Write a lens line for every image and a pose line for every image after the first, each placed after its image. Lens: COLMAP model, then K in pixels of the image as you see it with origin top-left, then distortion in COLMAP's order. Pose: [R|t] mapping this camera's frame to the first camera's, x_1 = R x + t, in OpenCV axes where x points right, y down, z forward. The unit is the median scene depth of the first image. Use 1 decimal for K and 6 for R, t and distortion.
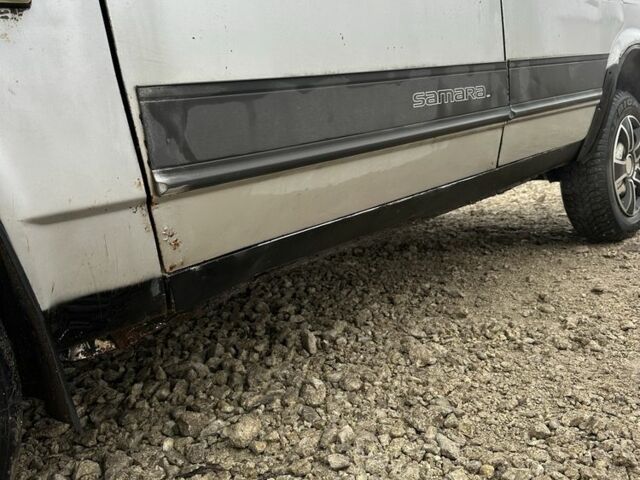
lens RADIAL K [[599.1, 0, 320.0], [0, 599.1, 240.0], [0, 0, 1]] dist [0.039624, -0.021306]
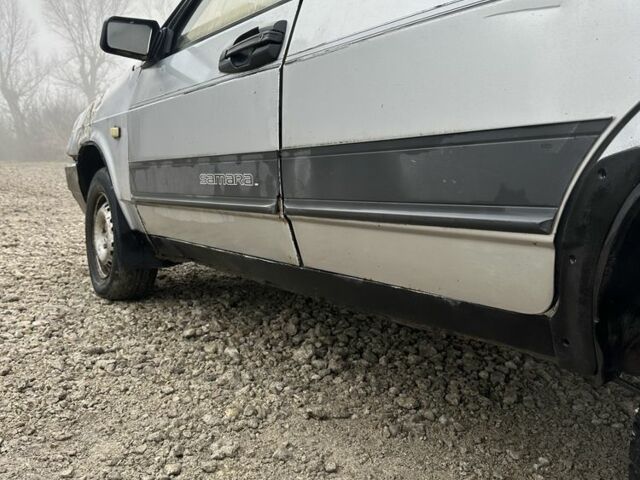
lens RADIAL K [[599.1, 0, 320.0], [0, 599.1, 240.0], [0, 0, 1]] dist [0.039624, -0.021306]
pose [[-0.199186, 0.241665, -0.949696, 1.281373], [-0.156711, 0.948789, 0.274302, -0.462165], [0.967350, 0.203465, -0.151114, 1.333308]]
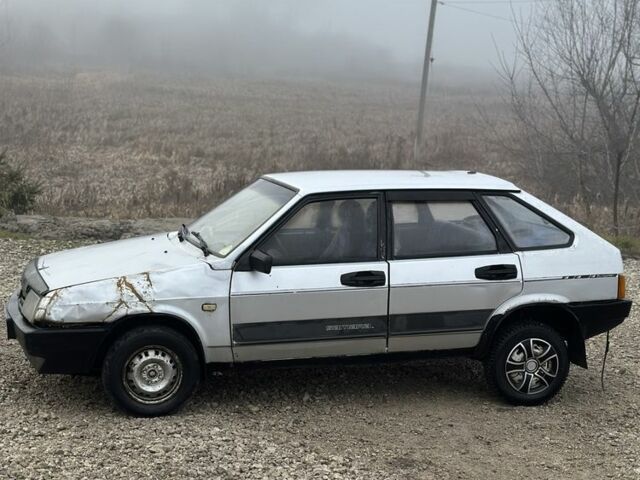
lens RADIAL K [[1184.3, 0, 320.0], [0, 1184.3, 240.0], [0, 0, 1]] dist [0.103241, 0.131411]
pose [[0.847605, 0.224297, -0.480892, 2.698403], [-0.227139, 0.972408, 0.053201, -0.899085], [0.479556, 0.064136, 0.875165, -4.028175]]
